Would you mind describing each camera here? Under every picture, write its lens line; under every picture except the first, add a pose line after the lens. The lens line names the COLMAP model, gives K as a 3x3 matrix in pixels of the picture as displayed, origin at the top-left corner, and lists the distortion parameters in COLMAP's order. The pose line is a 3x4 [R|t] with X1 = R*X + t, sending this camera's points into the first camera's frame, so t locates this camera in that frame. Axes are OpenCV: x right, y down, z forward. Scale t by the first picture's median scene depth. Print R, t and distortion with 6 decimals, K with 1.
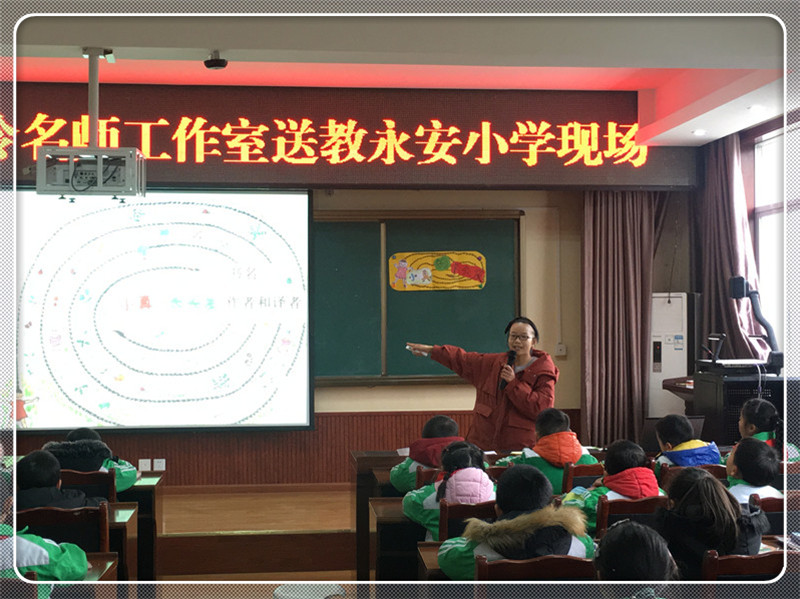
lens RADIAL K [[1198.3, 0, 393.7], [0, 1198.3, 297.6], [0, 0, 1]] dist [0.032473, 0.000000]
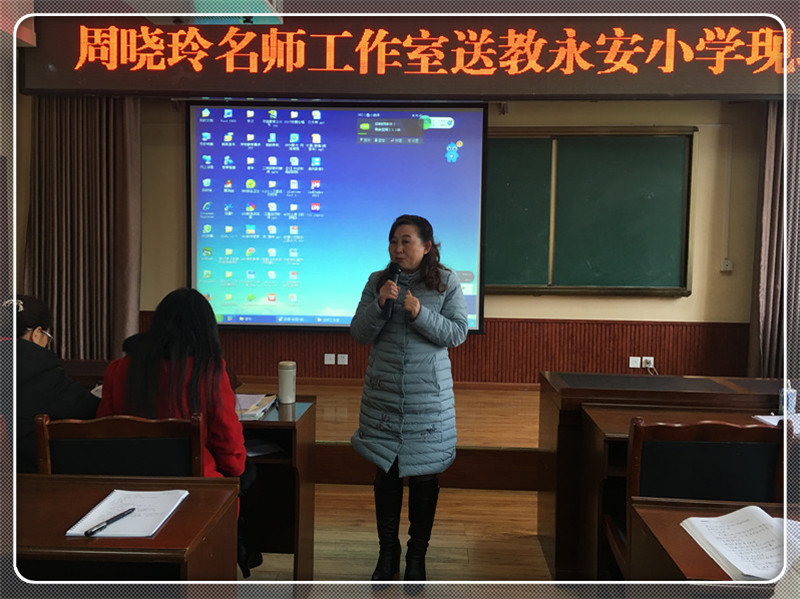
lens RADIAL K [[679.9, 0, 394.5], [0, 679.9, 296.5], [0, 0, 1]] dist [0.040658, -0.067634]
pose [[0.986178, 0.031279, -0.162712, -0.048044], [-0.017624, 0.996251, 0.084692, 0.027473], [0.164751, -0.080654, 0.983032, 0.403069]]
